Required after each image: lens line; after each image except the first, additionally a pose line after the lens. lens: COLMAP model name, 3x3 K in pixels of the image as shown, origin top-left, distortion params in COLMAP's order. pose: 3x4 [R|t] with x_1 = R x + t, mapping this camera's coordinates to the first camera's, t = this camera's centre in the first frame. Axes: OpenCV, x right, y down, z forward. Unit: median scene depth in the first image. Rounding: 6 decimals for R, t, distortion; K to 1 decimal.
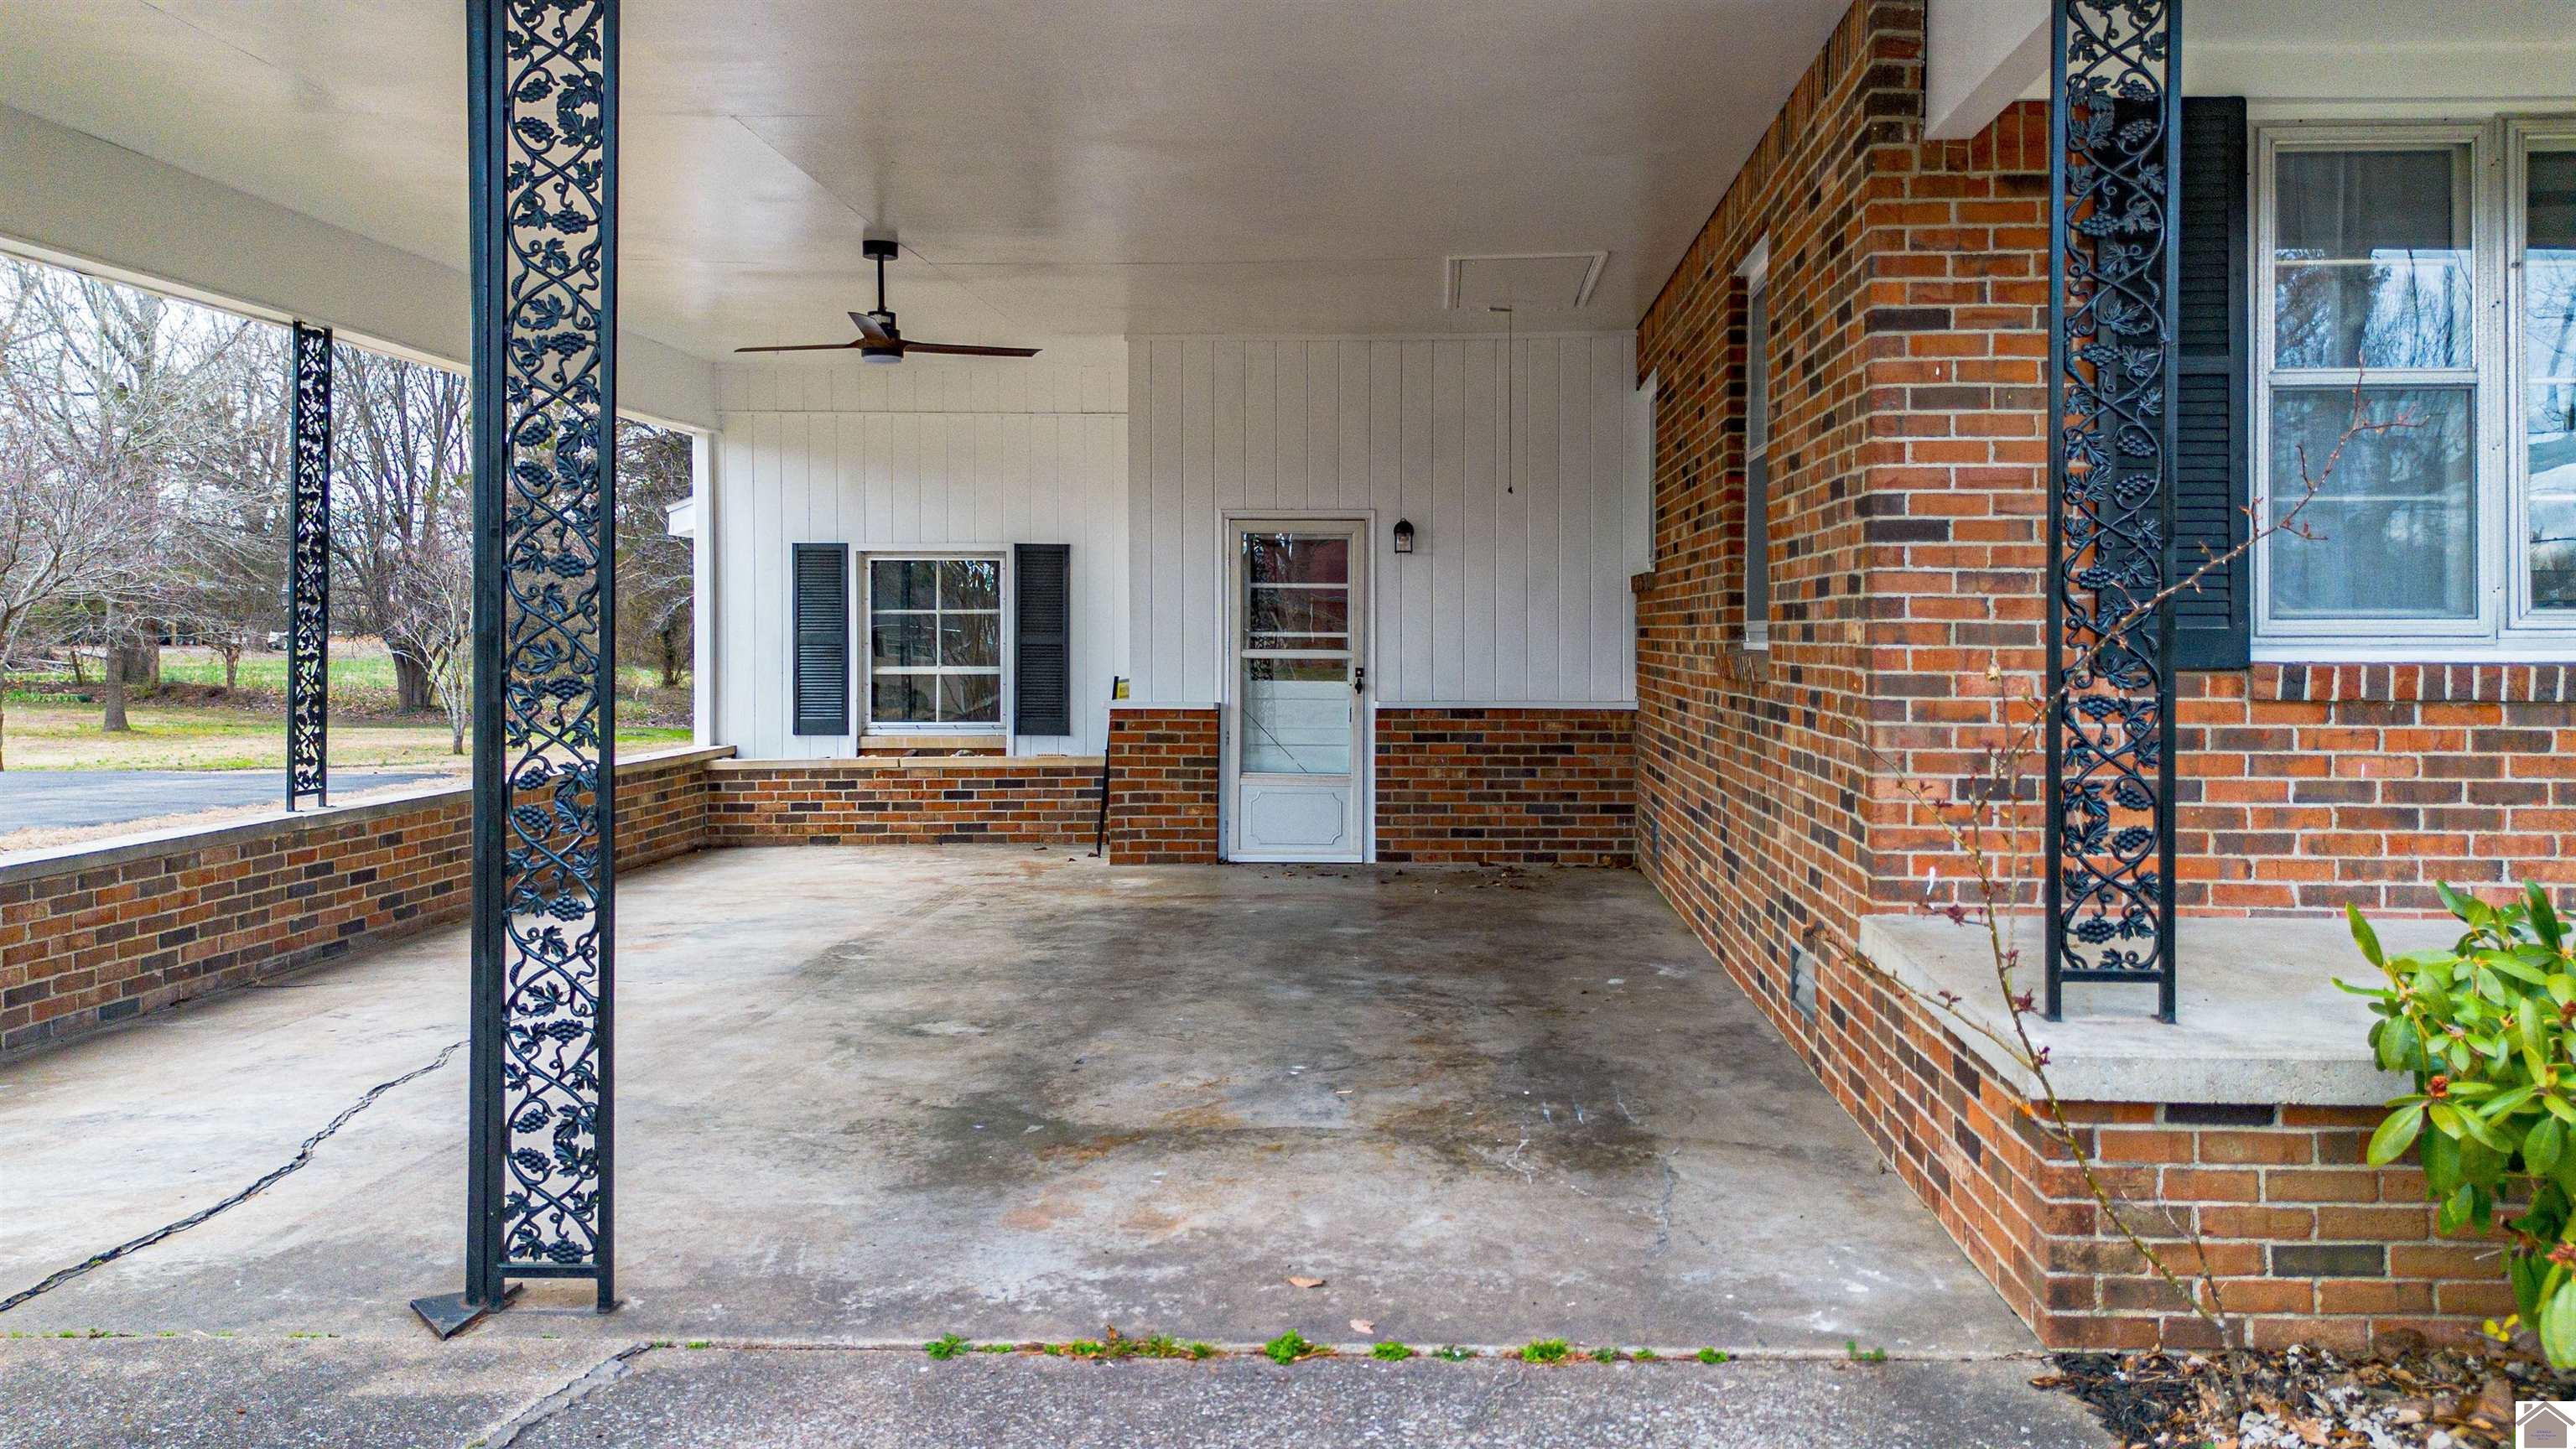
lens RADIAL K [[1850.6, 0, 1296.3], [0, 1850.6, 605.9], [0, 0, 1]] dist [0.068639, -0.060279]
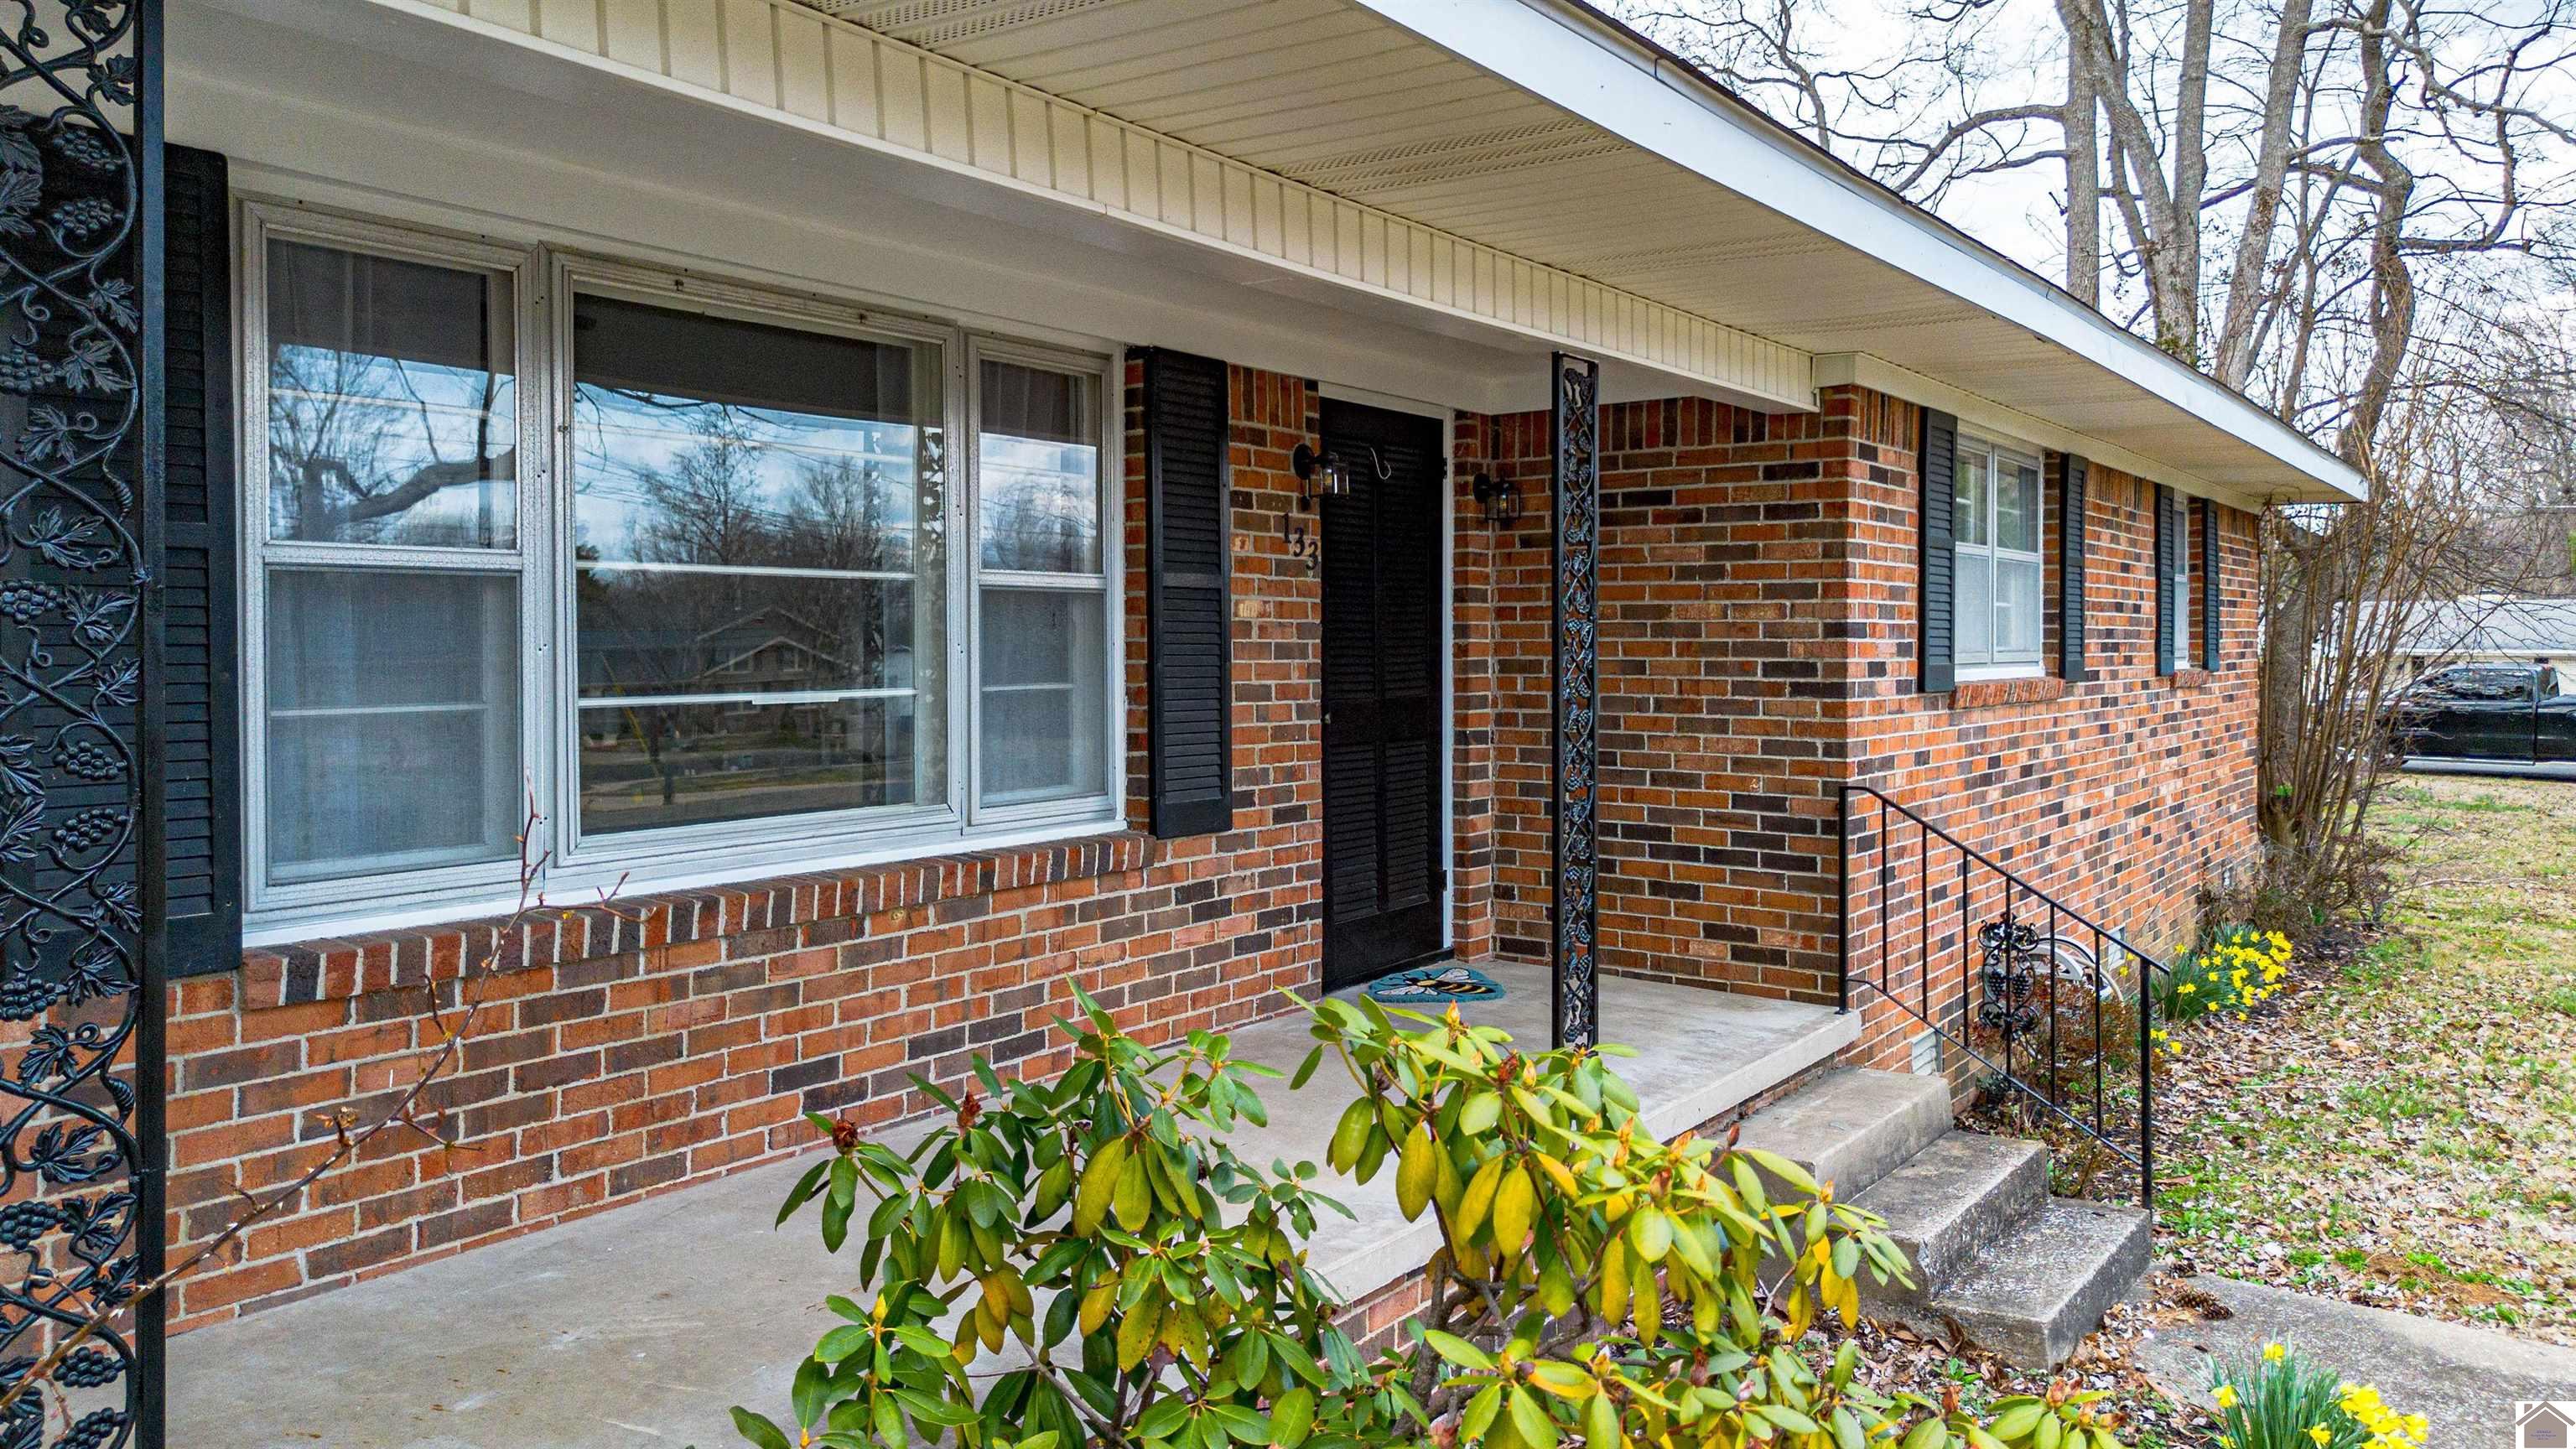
lens RADIAL K [[1850.6, 0, 1296.3], [0, 1850.6, 605.9], [0, 0, 1]] dist [0.068639, -0.060279]
pose [[0.521341, -0.007183, 0.853318, 0.115158], [0.004621, 0.999974, 0.005594, -0.106249], [-0.853336, 0.001026, 0.521360, 0.298798]]
